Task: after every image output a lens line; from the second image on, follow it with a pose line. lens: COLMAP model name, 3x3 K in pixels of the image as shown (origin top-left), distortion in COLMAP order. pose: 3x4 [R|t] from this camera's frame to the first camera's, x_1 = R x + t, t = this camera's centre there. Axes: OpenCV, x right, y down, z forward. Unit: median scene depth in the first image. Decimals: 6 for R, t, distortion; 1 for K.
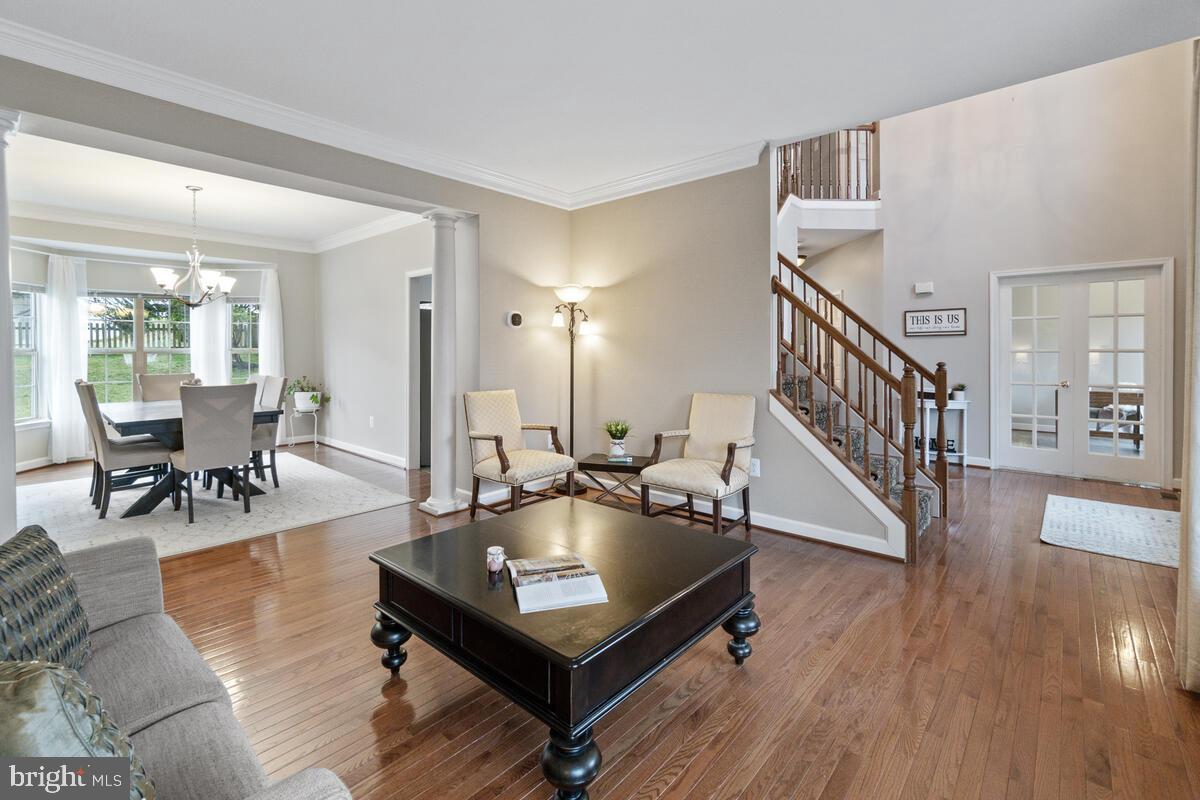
lens RADIAL K [[532.3, 0, 610.4], [0, 532.3, 348.7], [0, 0, 1]] dist [-0.002828, 0.001234]
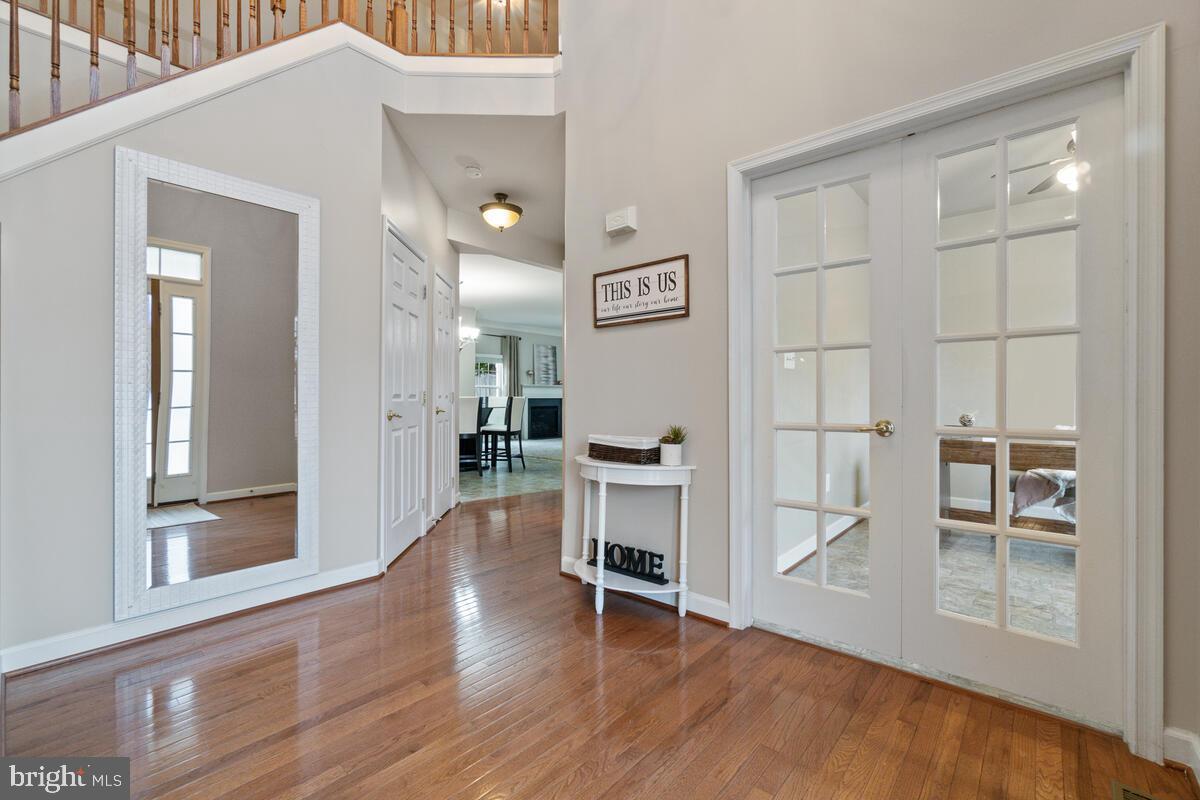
lens RADIAL K [[532.3, 0, 590.1], [0, 532.3, 398.4], [0, 0, 1]] dist [-0.002828, 0.001234]
pose [[0.999962, 0.000705, 0.008703, 0.583133], [-0.000693, 0.999999, -0.001382, 0.042882], [-0.008704, 0.001376, 0.999961, 0.559993]]
